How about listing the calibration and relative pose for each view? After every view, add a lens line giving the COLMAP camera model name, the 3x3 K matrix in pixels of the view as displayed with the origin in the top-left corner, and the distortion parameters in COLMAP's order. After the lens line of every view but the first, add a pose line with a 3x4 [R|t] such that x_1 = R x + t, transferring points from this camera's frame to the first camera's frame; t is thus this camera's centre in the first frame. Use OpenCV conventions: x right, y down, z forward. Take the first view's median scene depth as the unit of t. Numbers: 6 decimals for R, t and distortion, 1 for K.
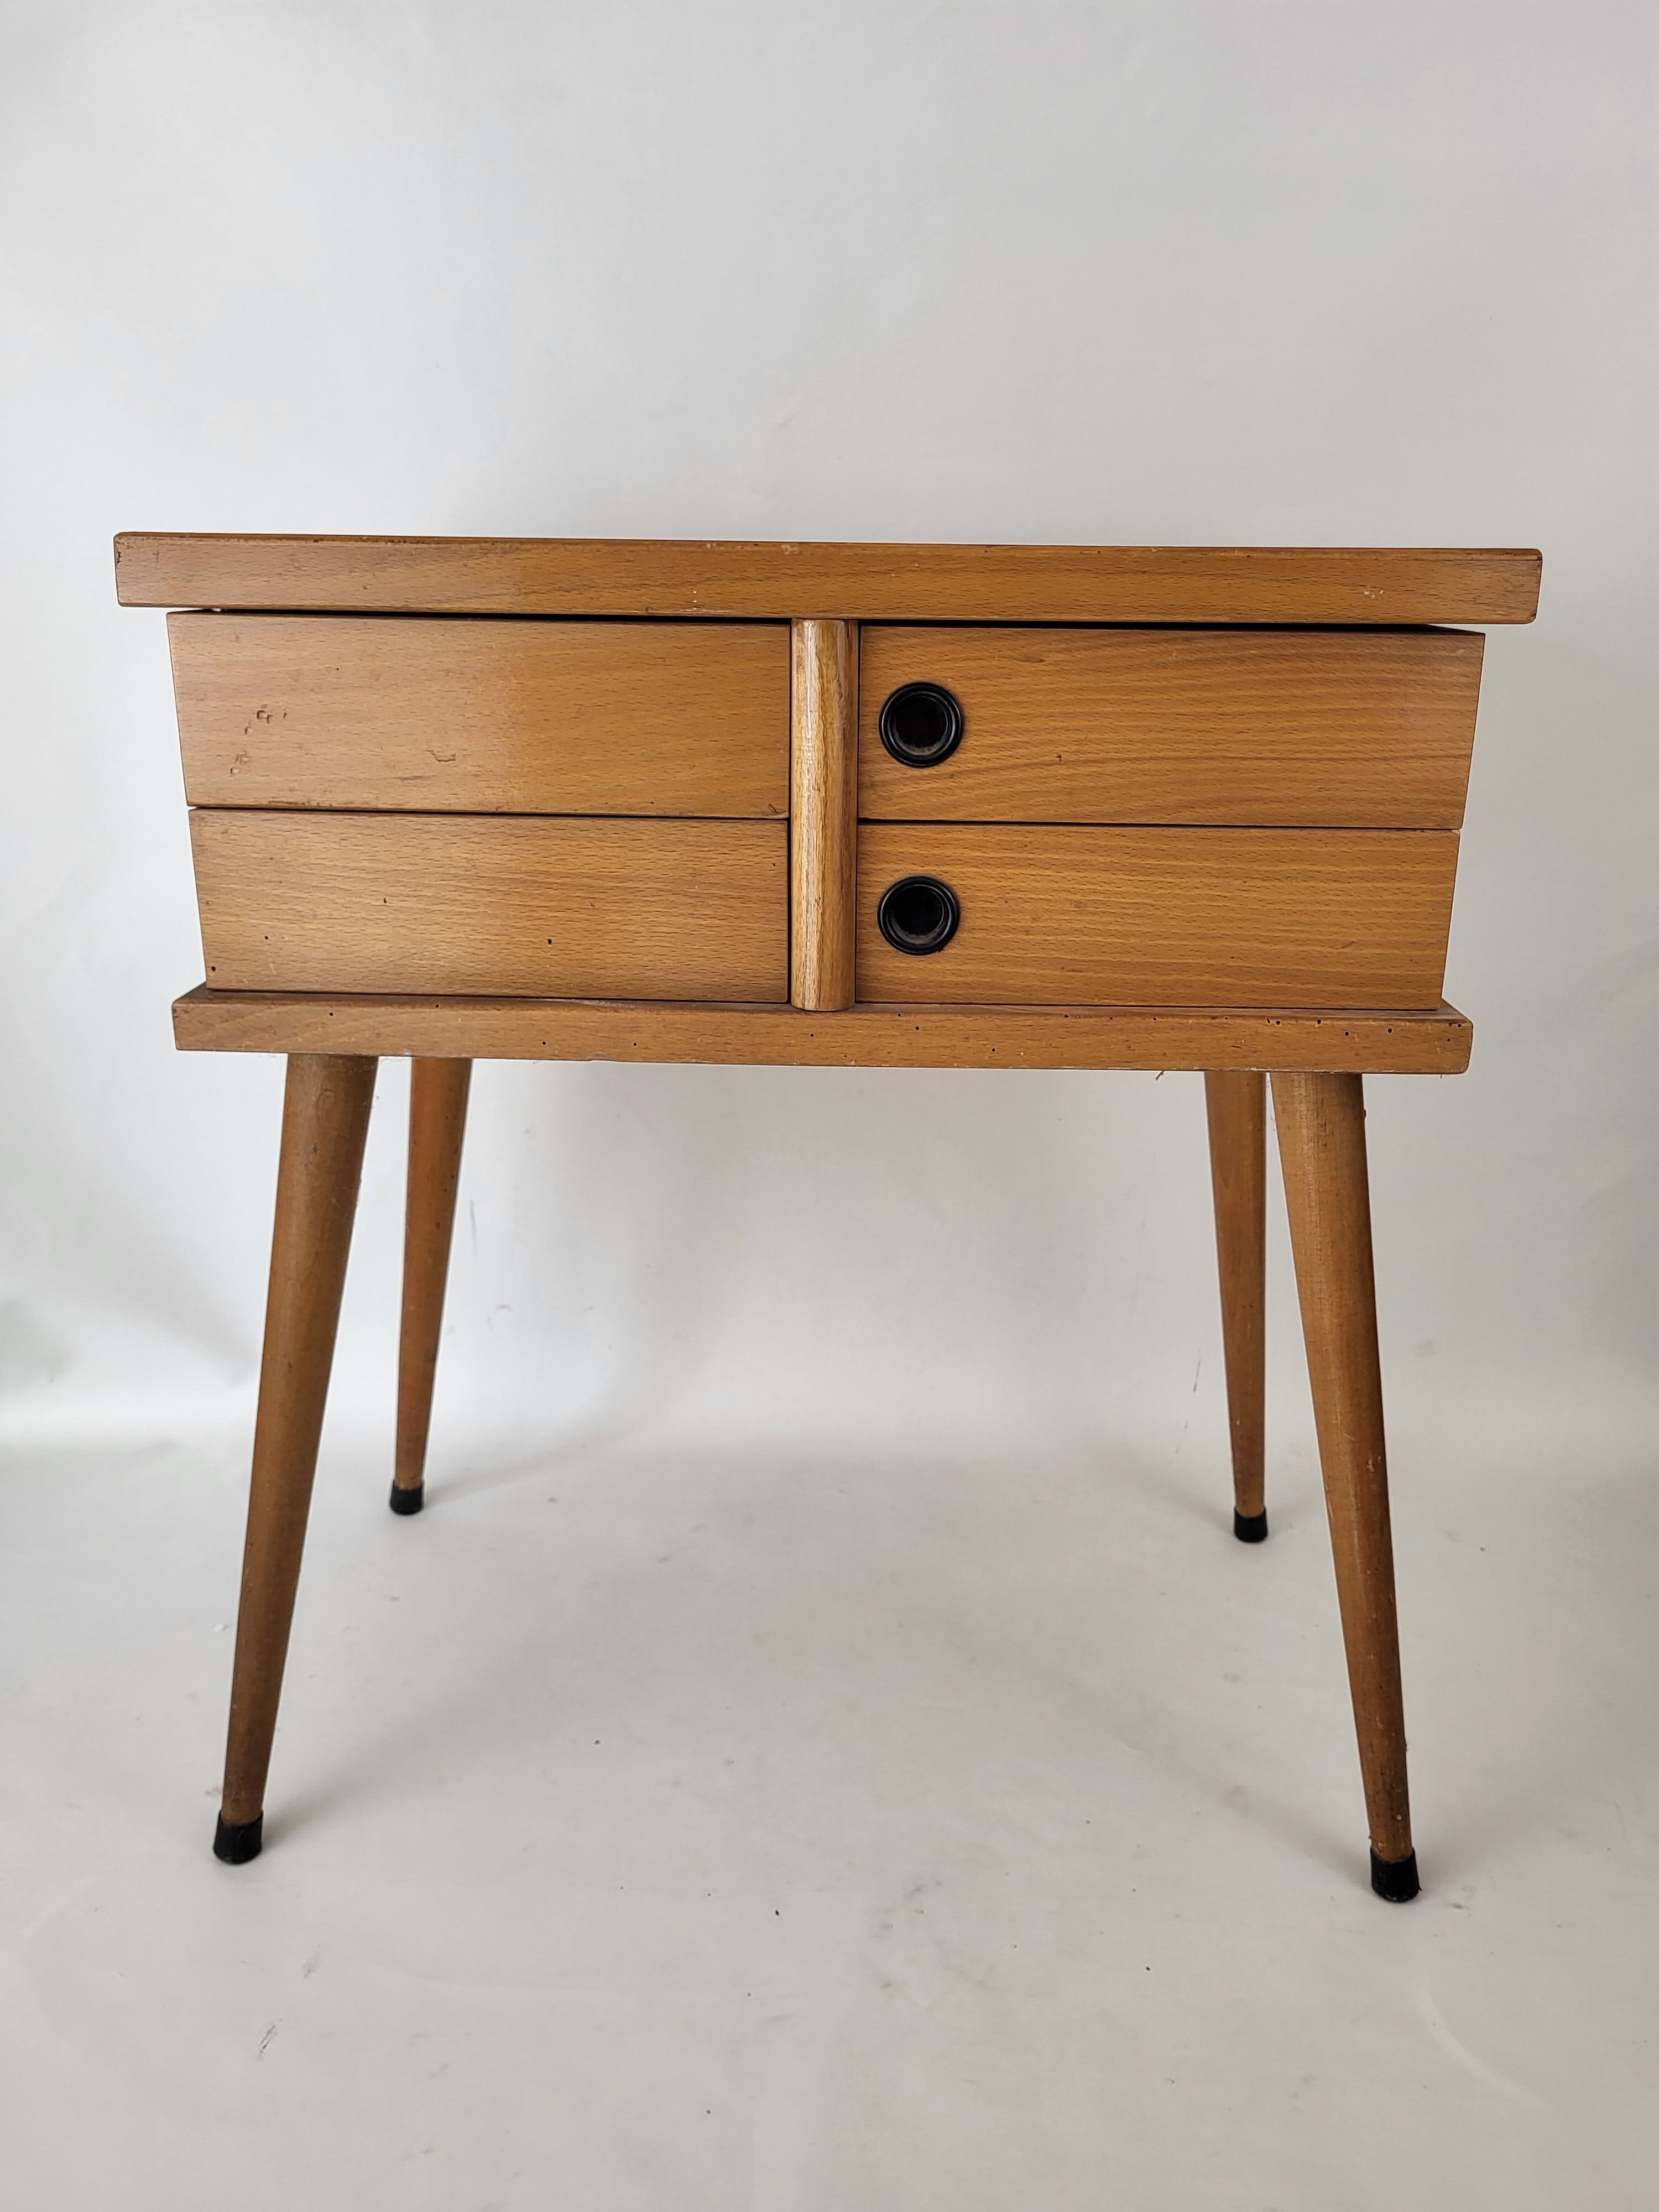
lens RADIAL K [[1754.3, 0, 880.0], [0, 1754.3, 1127.4], [0, 0, 1]] dist [0.014116, -0.015631]
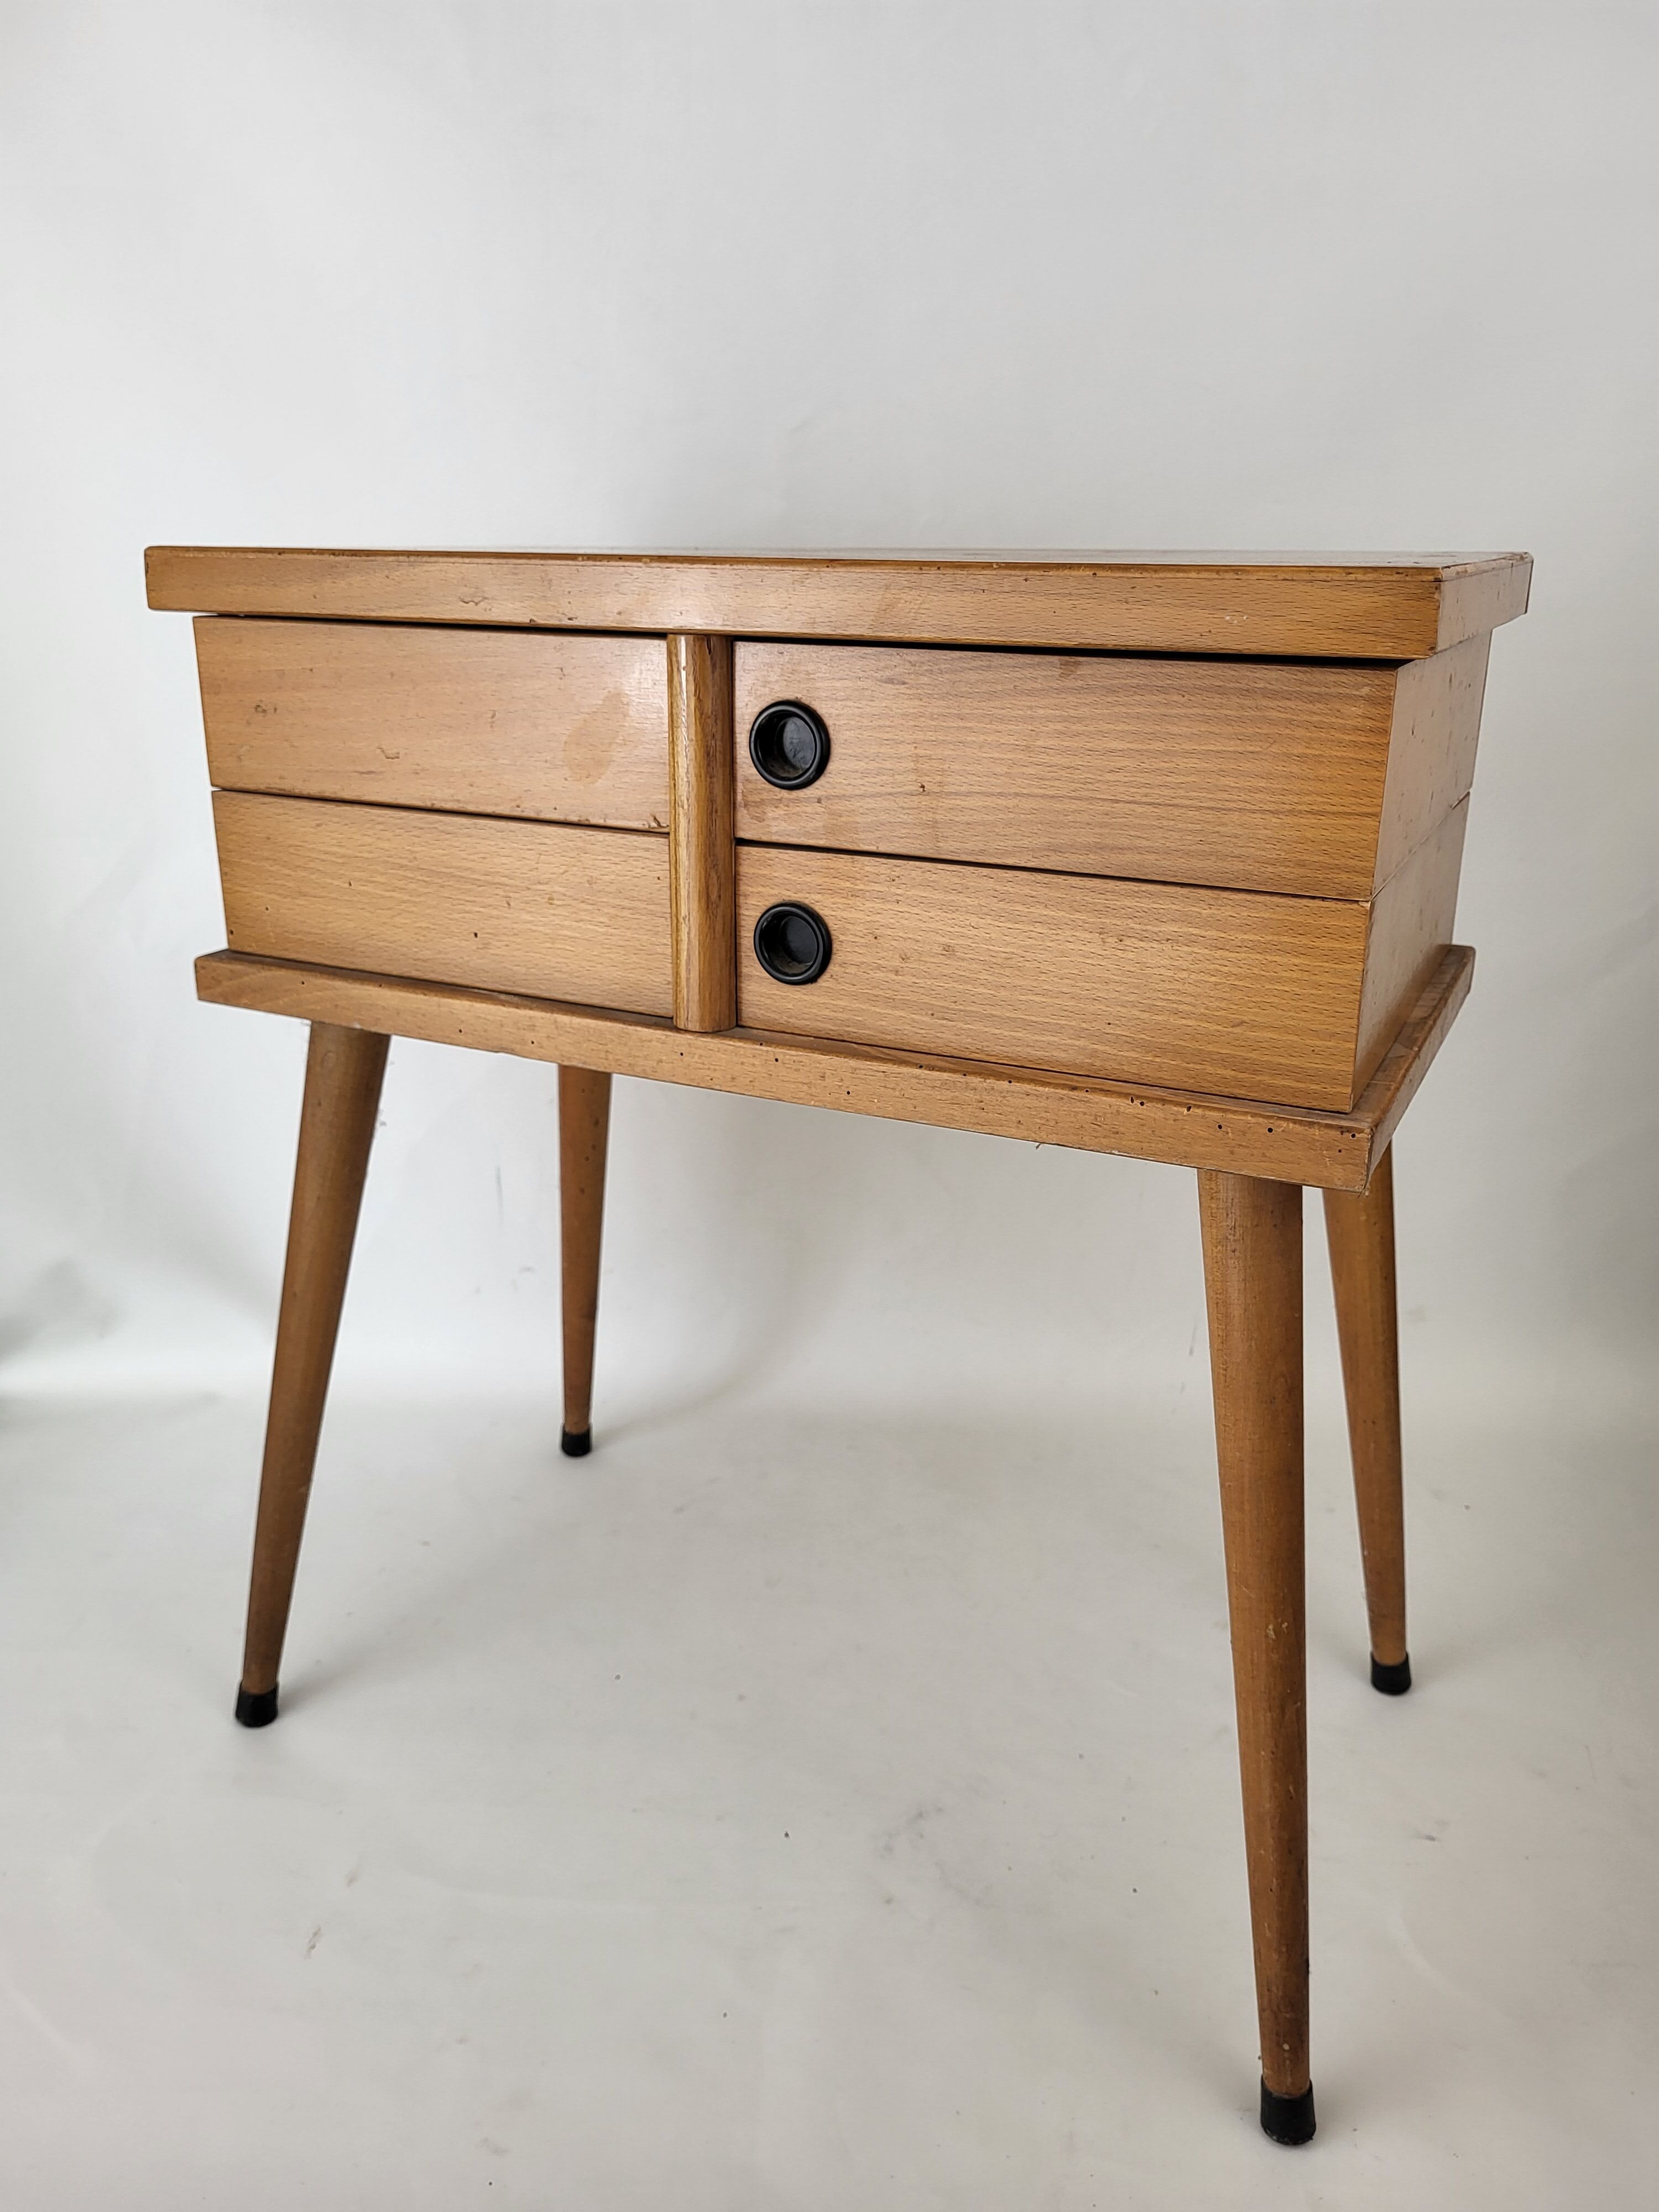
lens RADIAL K [[1754.3, 0, 839.7], [0, 1754.3, 1095.1], [0, 0, 1]] dist [0.014116, -0.015631]
pose [[0.903557, 0.128267, -0.408818, 0.441916], [-0.127666, 0.991396, 0.028887, -0.069099], [0.409006, 0.026091, 0.912159, 0.140032]]
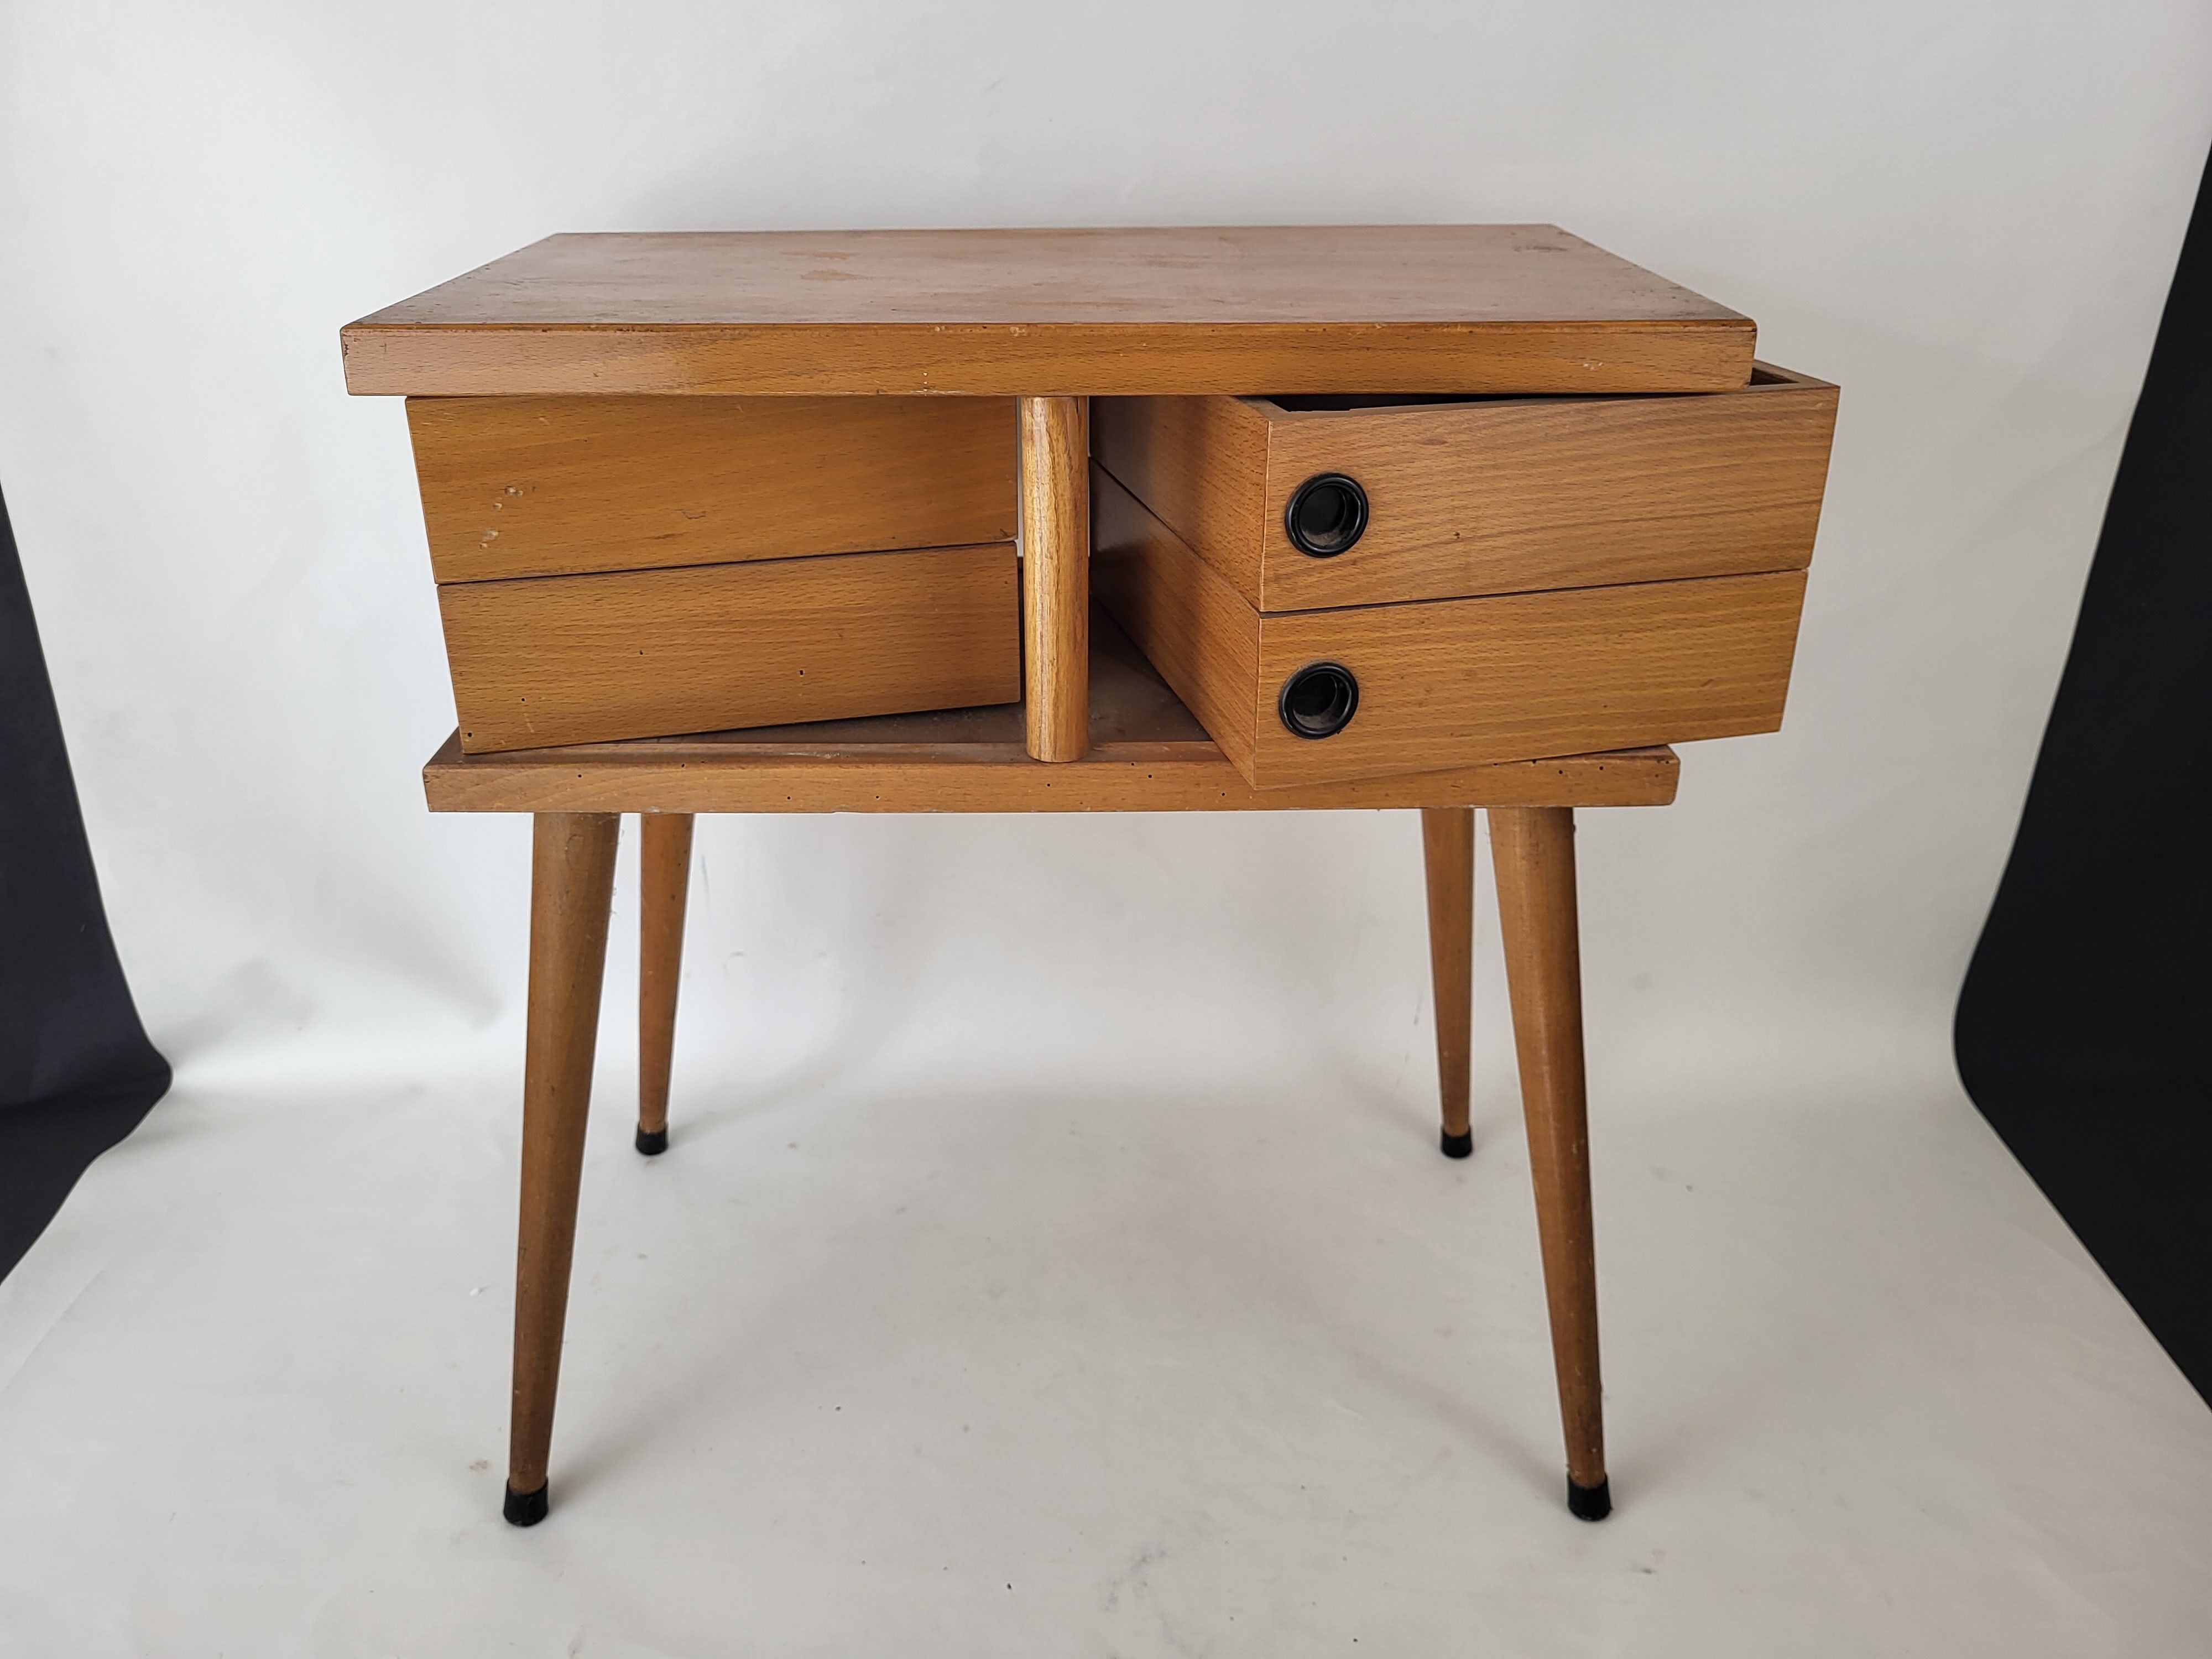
lens RADIAL K [[1754.3, 0, 1120.1], [0, 1754.3, 817.5], [0, 0, 1]] dist [0.014116, -0.015631]
pose [[0.999253, -0.024406, 0.029947, -0.027514], [0.020480, 0.991941, 0.125034, -0.161056], [-0.032758, -0.124328, 0.991700, -0.032366]]
